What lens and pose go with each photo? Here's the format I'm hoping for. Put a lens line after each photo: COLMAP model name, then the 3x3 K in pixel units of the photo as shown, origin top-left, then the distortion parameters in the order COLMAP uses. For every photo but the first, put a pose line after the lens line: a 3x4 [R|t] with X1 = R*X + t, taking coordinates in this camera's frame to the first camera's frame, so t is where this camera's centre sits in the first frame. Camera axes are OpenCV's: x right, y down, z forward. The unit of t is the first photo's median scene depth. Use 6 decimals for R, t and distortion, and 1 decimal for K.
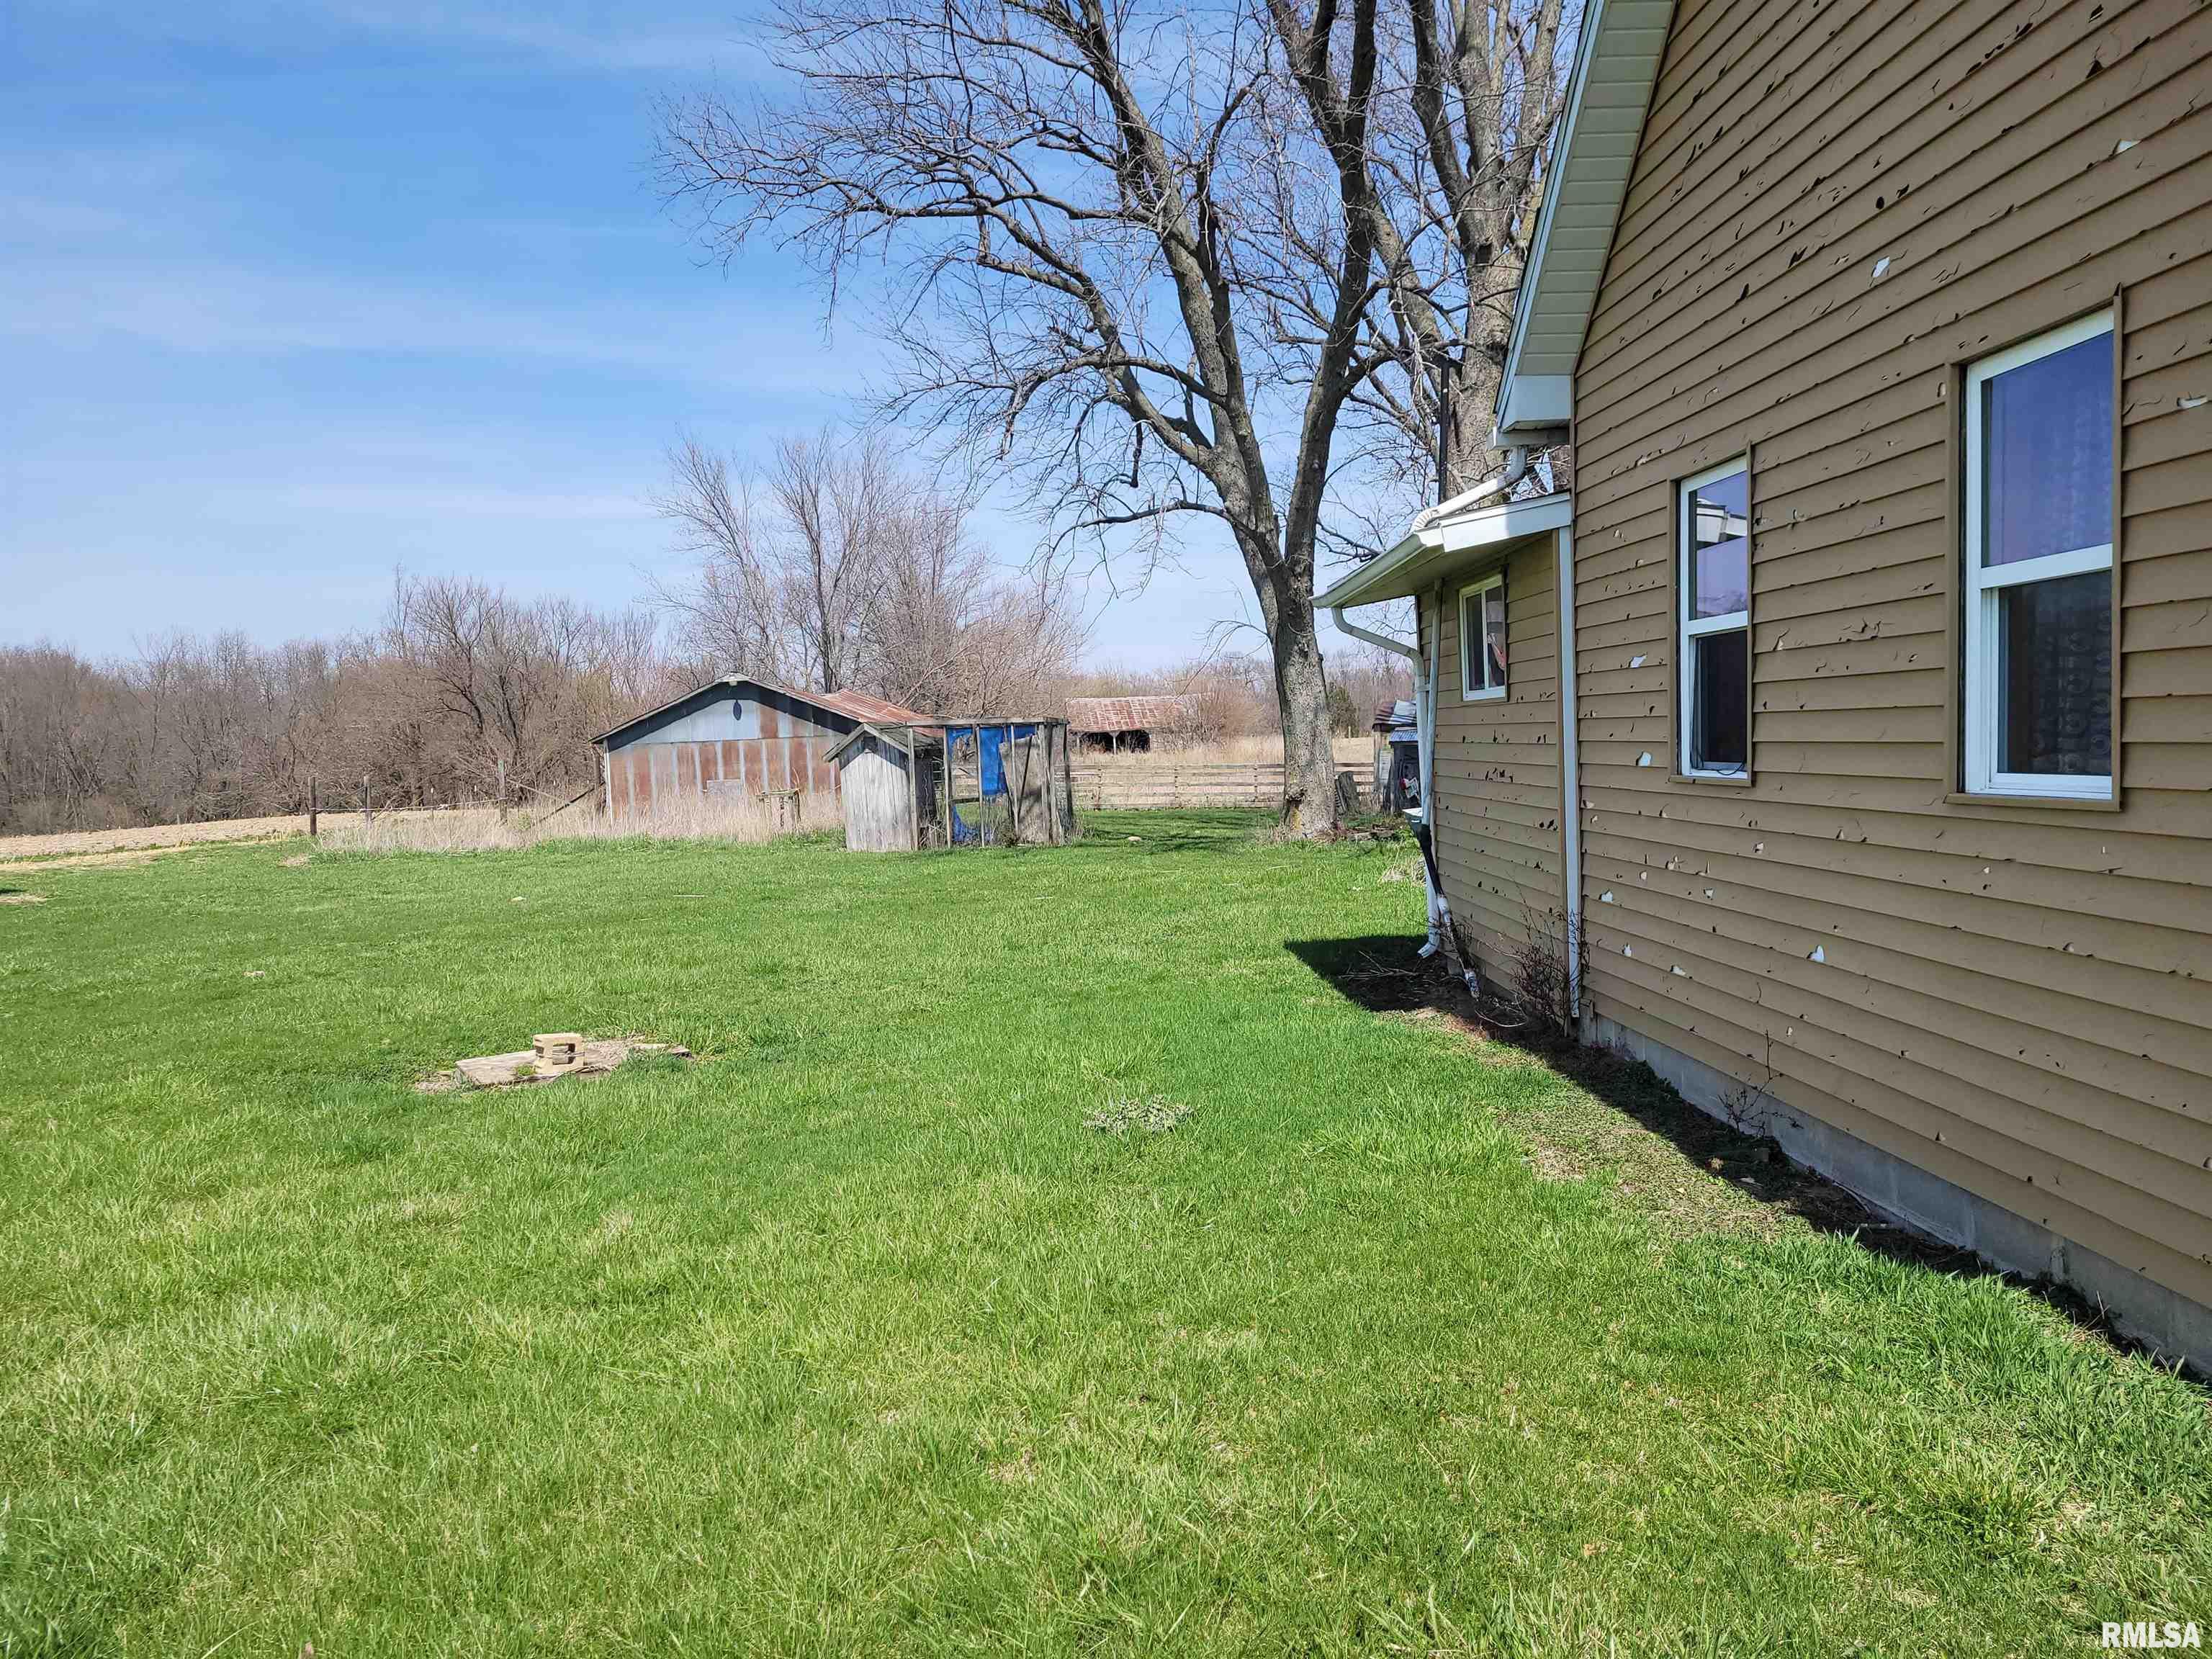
lens RADIAL K [[1691.5, 0, 1087.9], [0, 1691.5, 829.1], [0, 0, 1]] dist [0.040945, -0.000712]
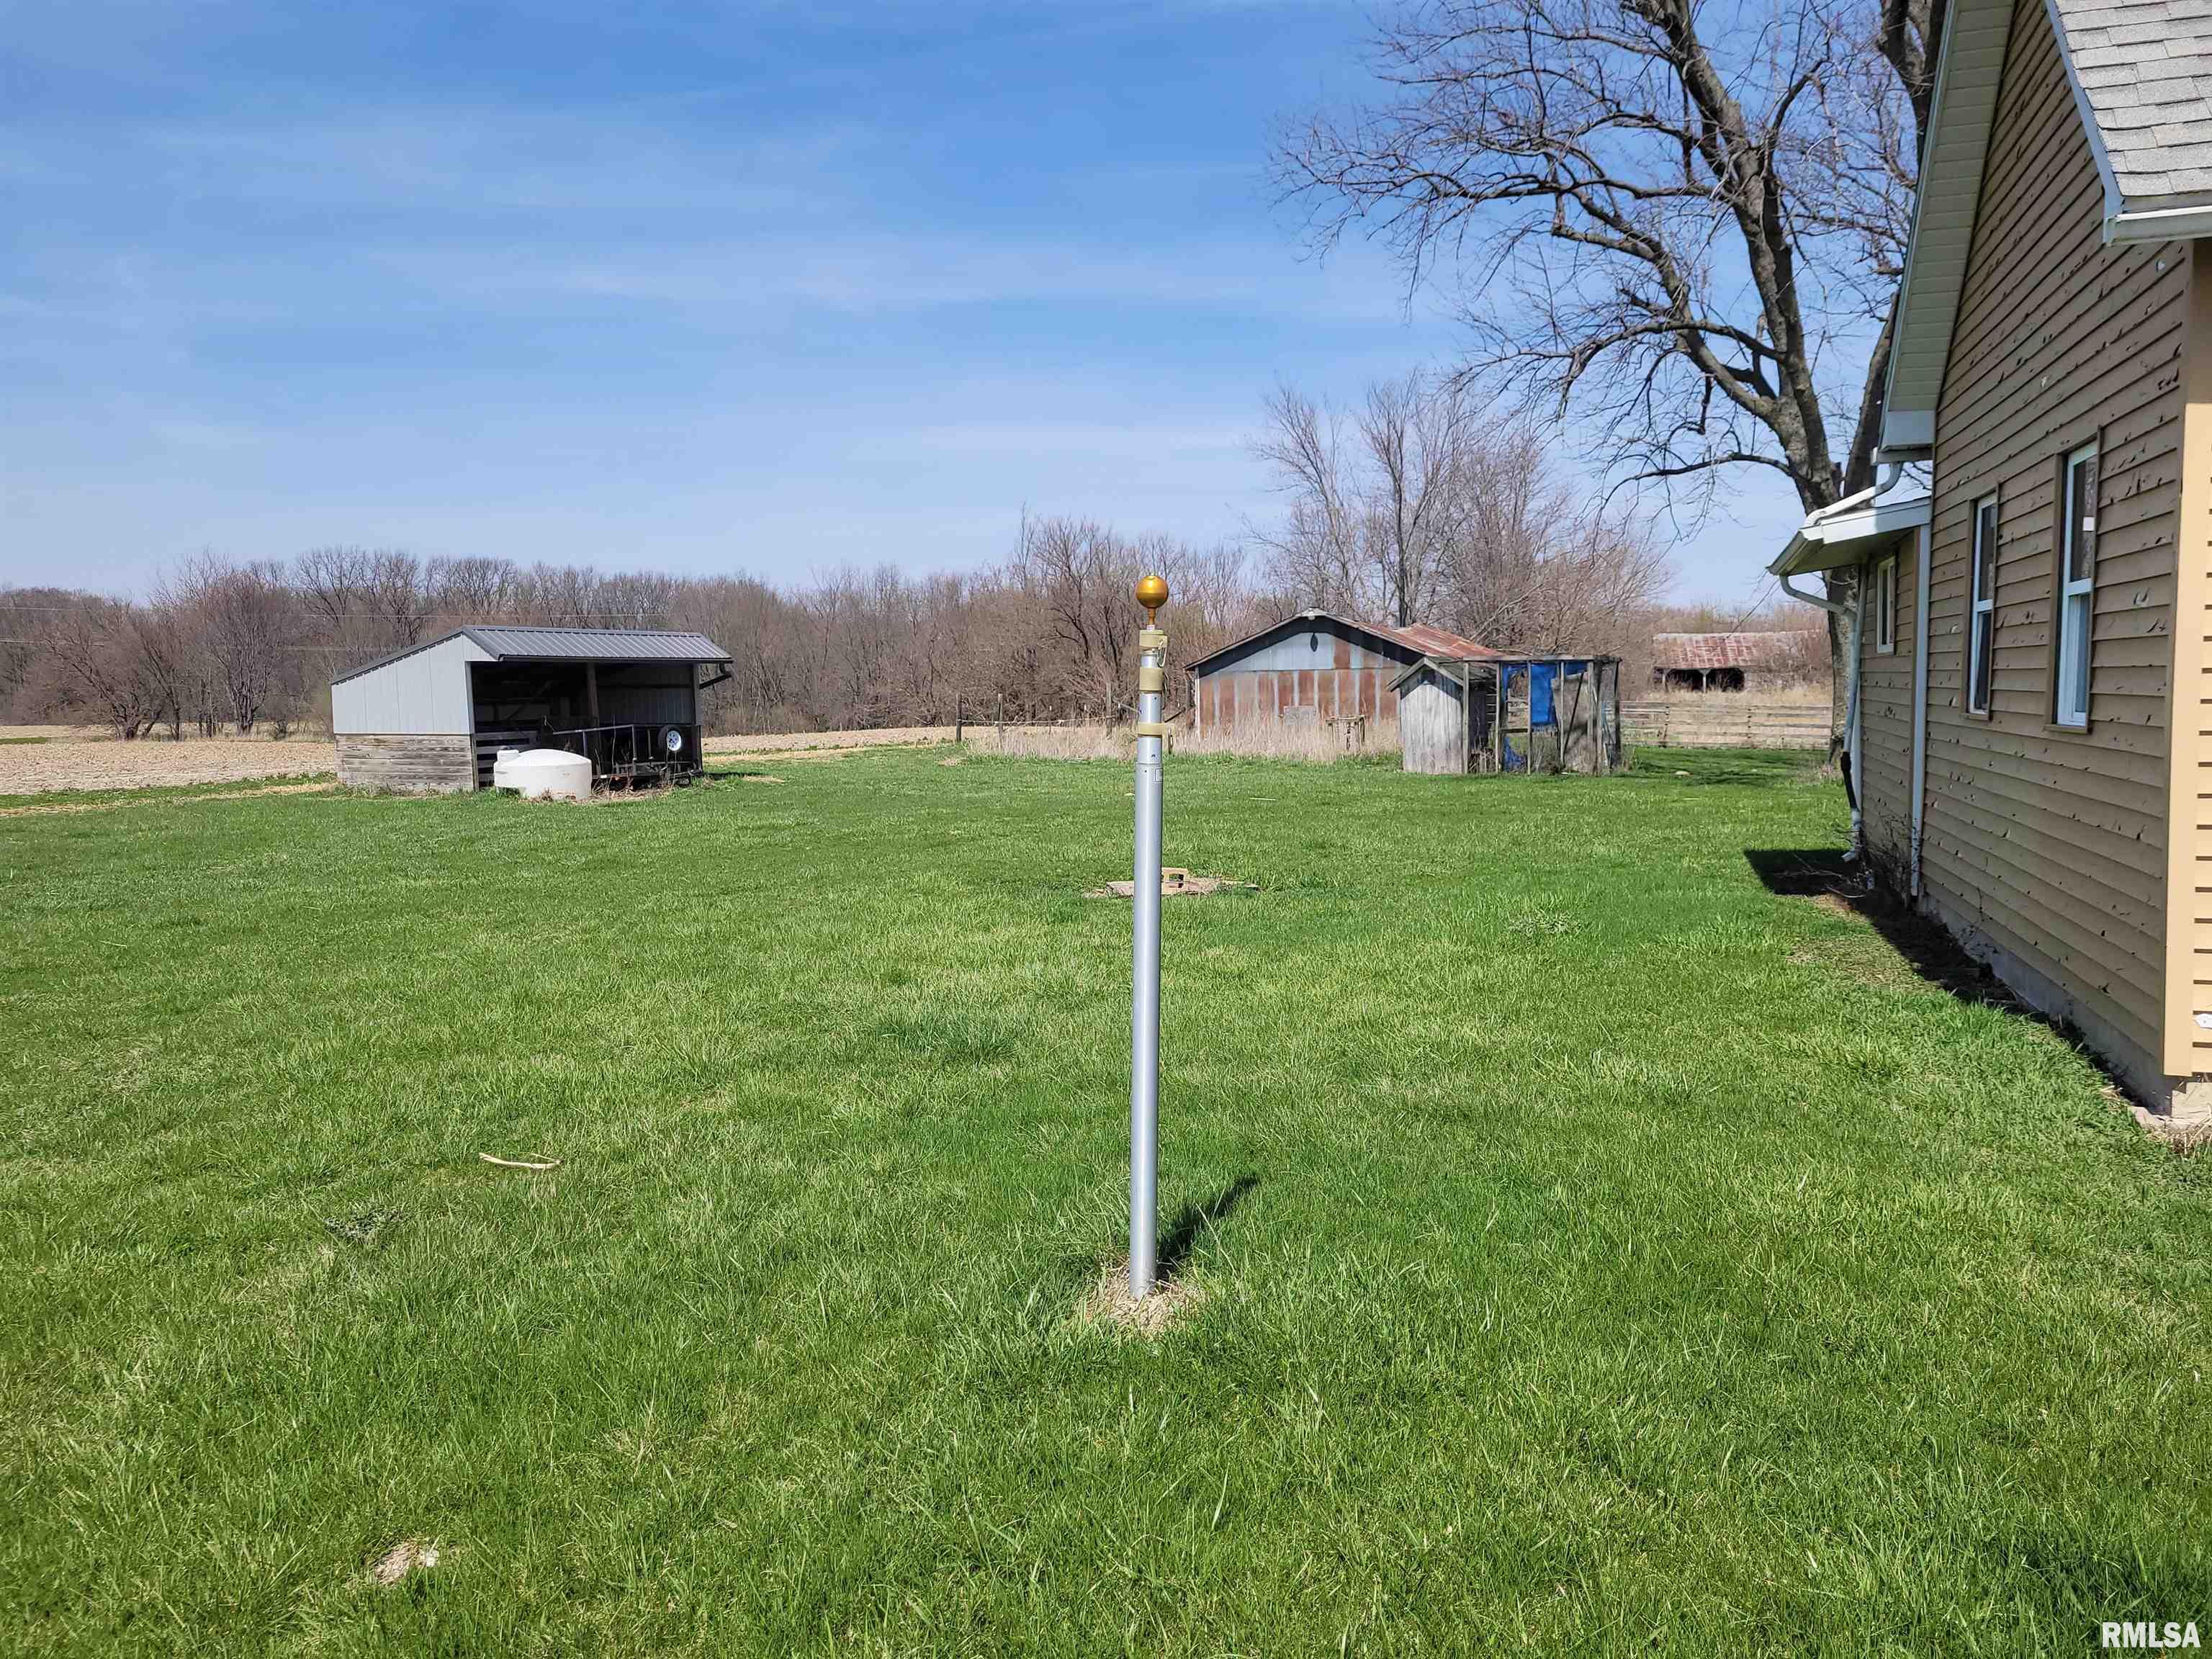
lens RADIAL K [[1691.5, 0, 1087.9], [0, 1691.5, 829.1], [0, 0, 1]] dist [0.040945, -0.000712]
pose [[0.943269, 0.054892, -0.327461, 0.027200], [-0.041516, 0.997998, 0.047706, 0.005314], [0.329424, -0.031405, 0.943660, -0.113404]]
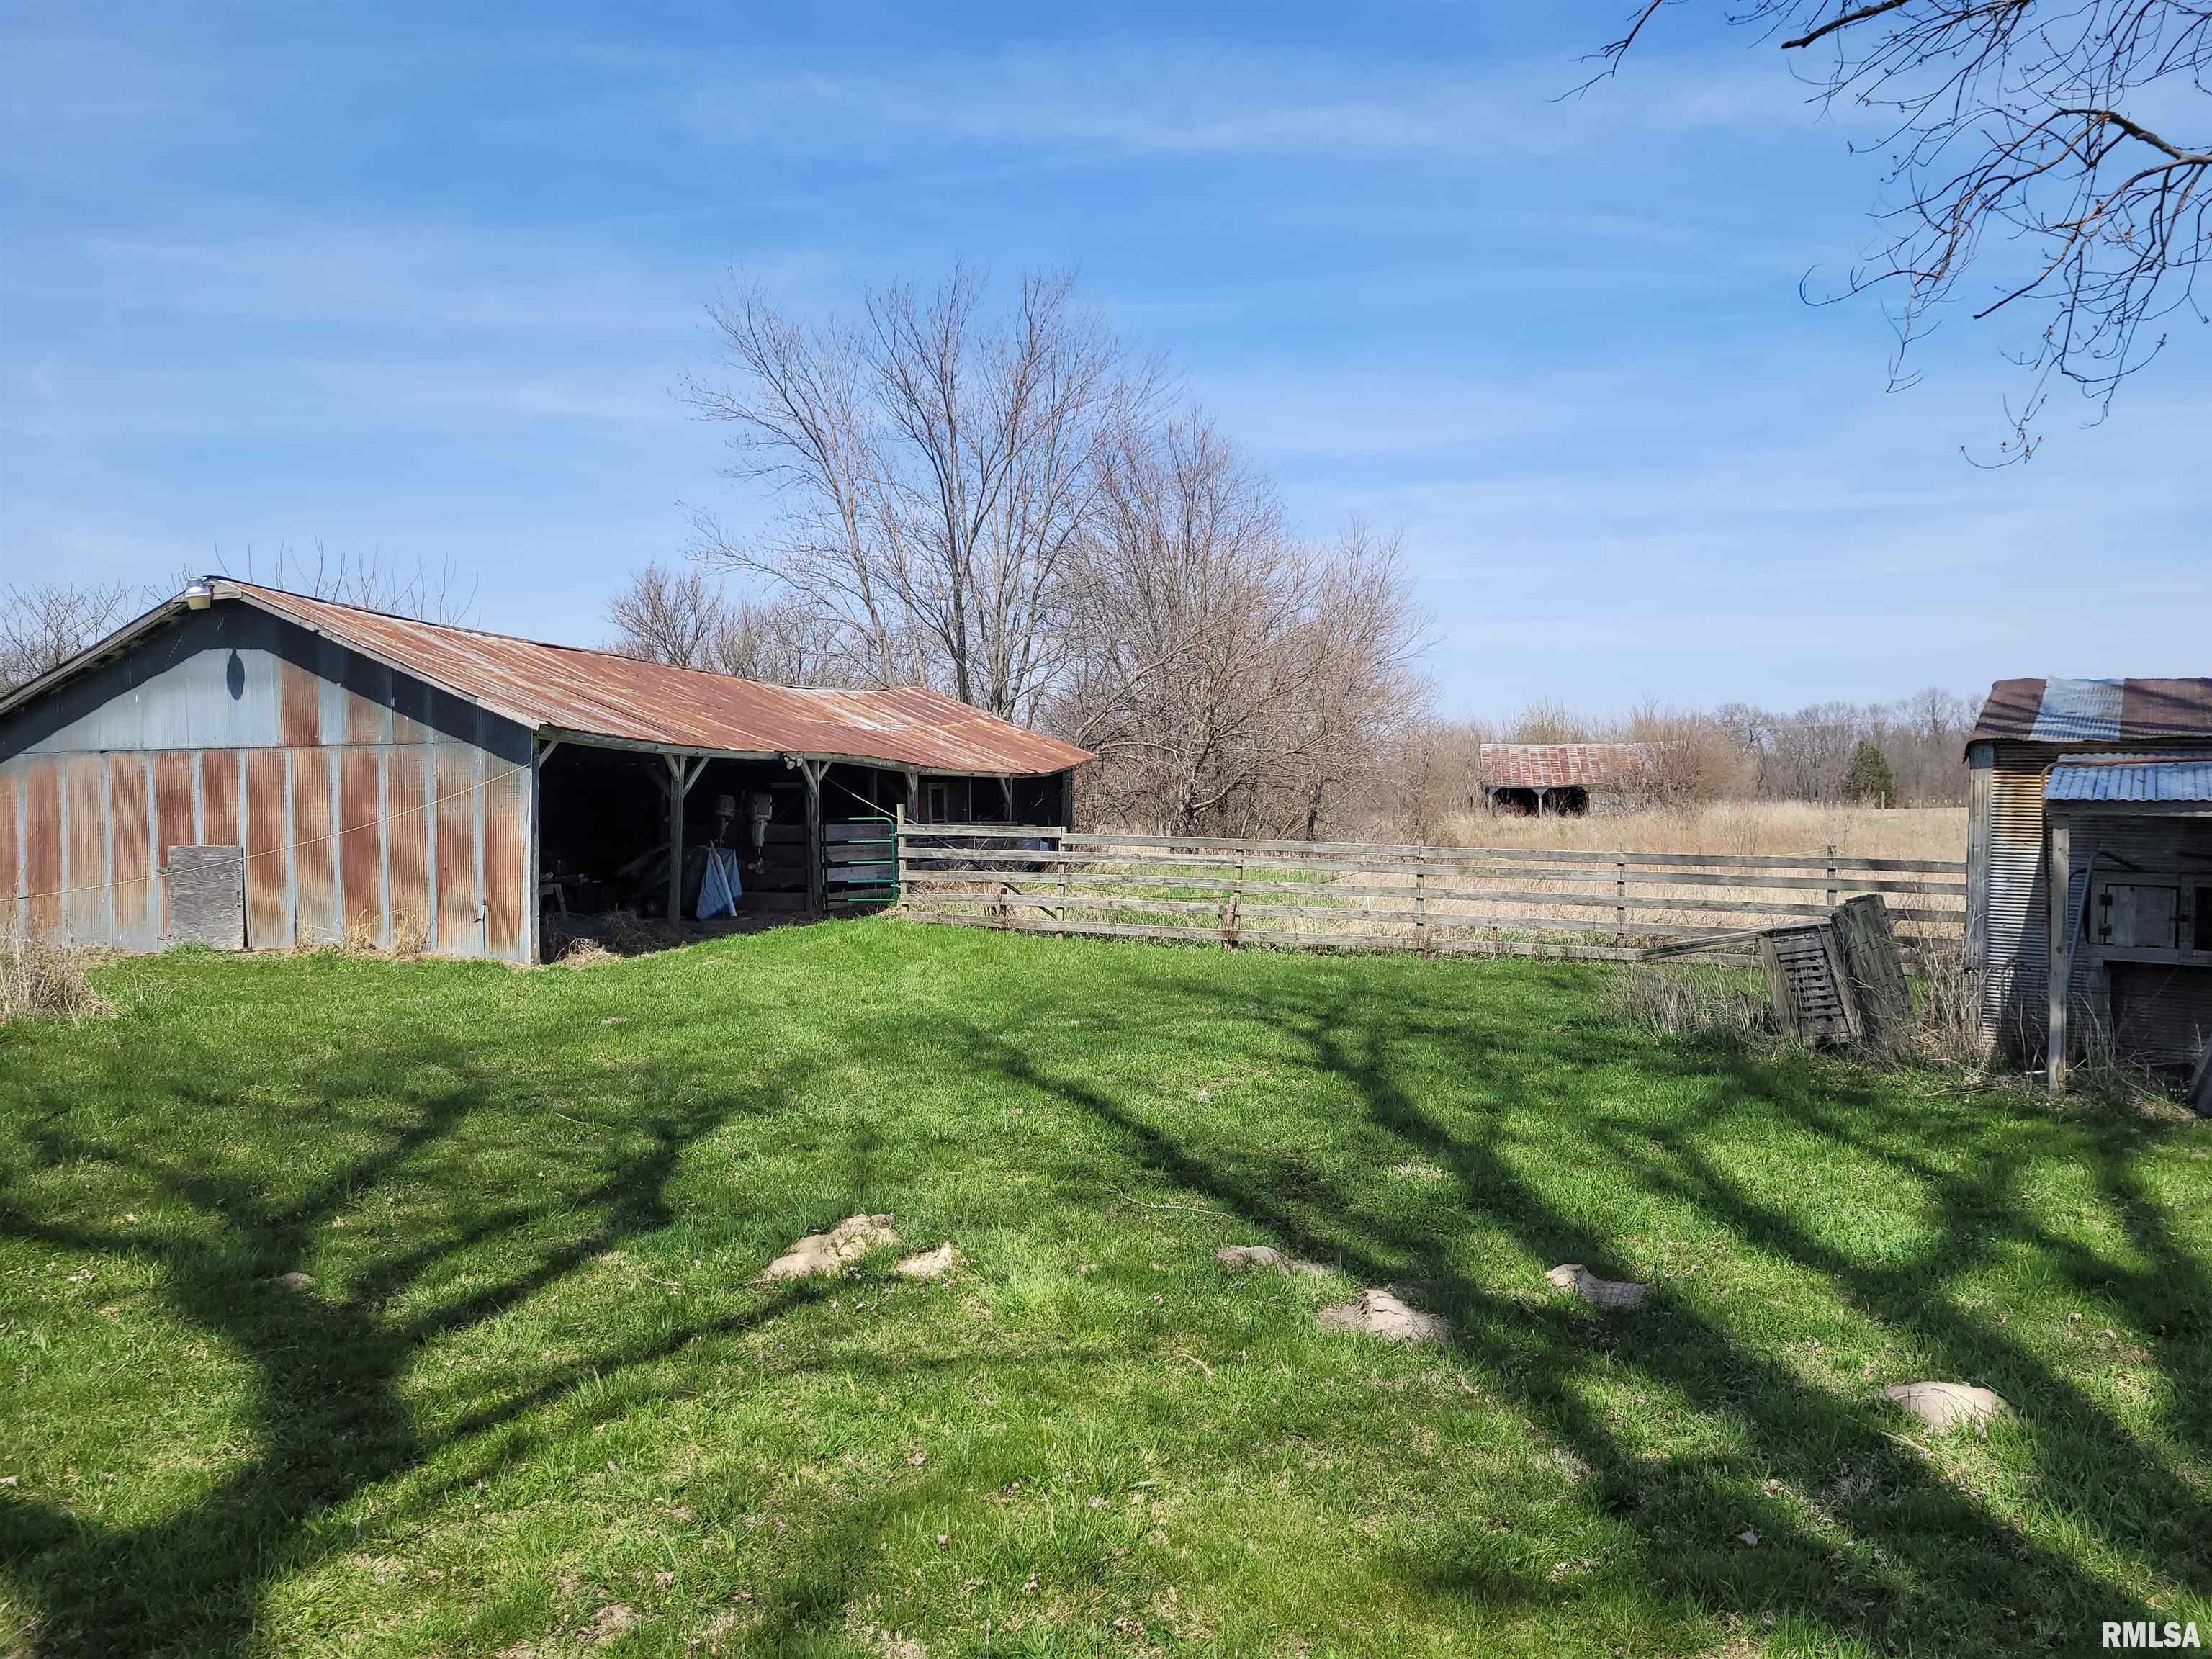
lens RADIAL K [[1691.5, 0, 1087.9], [0, 1691.5, 829.1], [0, 0, 1]] dist [0.040945, -0.000712]
pose [[0.959725, 0.036868, -0.278512, 0.140991], [-0.045864, 0.998613, -0.025851, -0.043570], [0.277172, 0.037584, 0.960085, 0.903192]]
